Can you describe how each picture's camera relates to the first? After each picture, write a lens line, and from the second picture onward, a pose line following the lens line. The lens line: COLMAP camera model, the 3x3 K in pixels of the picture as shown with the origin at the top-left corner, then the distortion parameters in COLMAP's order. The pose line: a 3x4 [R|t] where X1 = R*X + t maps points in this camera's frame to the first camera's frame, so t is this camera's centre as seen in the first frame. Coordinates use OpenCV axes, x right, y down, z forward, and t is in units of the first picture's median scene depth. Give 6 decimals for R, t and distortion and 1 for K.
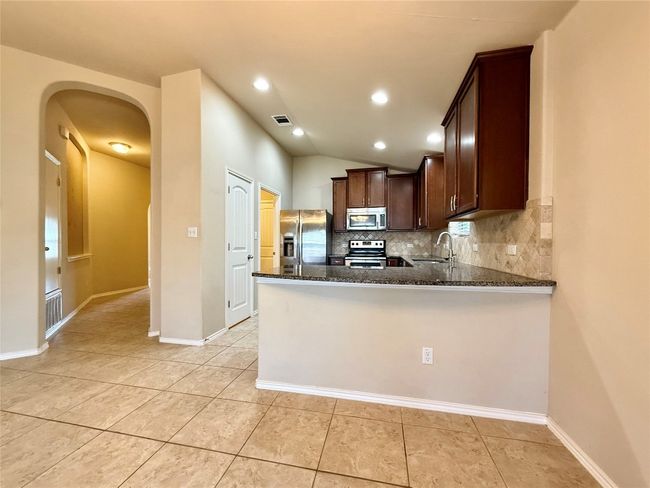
lens RADIAL K [[260.2, 0, 323.2], [0, 260.2, 247.1], [0, 0, 1]] dist [0.001827, -0.000080]
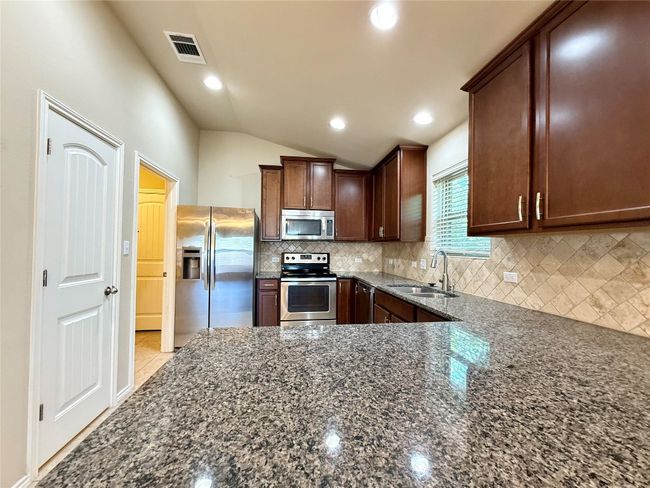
lens RADIAL K [[260.2, 0, 321.4], [0, 260.2, 246.5], [0, 0, 1]] dist [0.001827, -0.000080]
pose [[0.937797, 0.014504, 0.346881, -0.055861], [-0.007722, 0.999751, -0.020926, -0.031570], [-0.347098, 0.016945, 0.937676, 0.290979]]
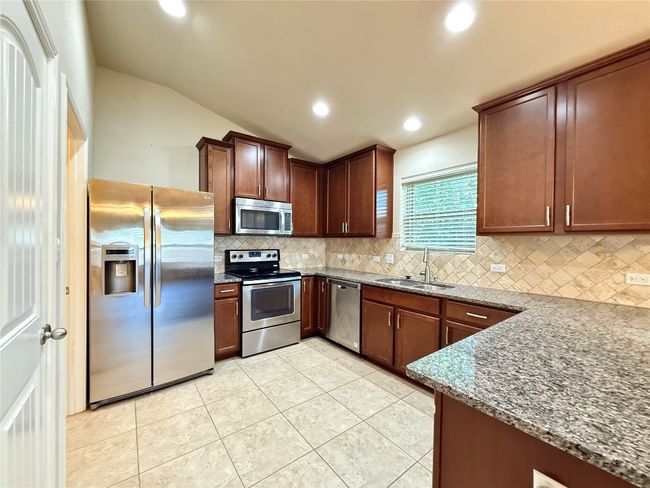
lens RADIAL K [[260.2, 0, 317.8], [0, 260.2, 245.0], [0, 0, 1]] dist [0.001827, -0.000080]
pose [[0.652701, -0.003123, 0.757609, -0.236398], [0.003277, 0.999994, 0.001300, -0.040939], [-0.757608, 0.001634, 0.652708, 0.480259]]
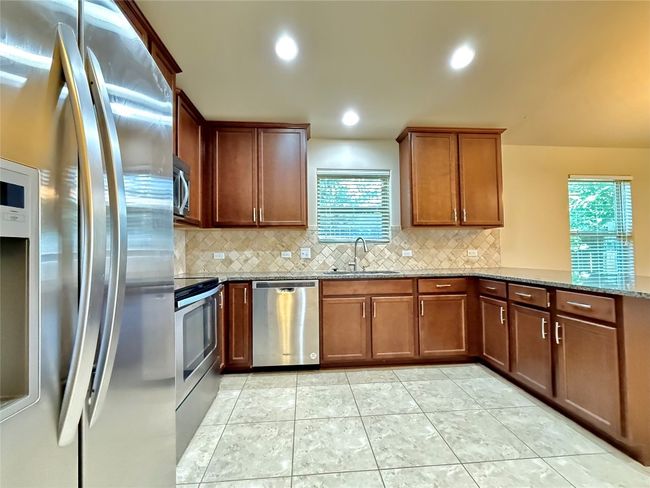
lens RADIAL K [[260.2, 0, 358.7], [0, 260.2, 242.7], [0, 0, 1]] dist [0.001827, -0.000080]
pose [[-0.295620, 0.024850, 0.954982, -0.227019], [0.024476, 0.999530, -0.018432, -0.015353], [-0.954992, 0.017926, -0.296089, 0.823950]]
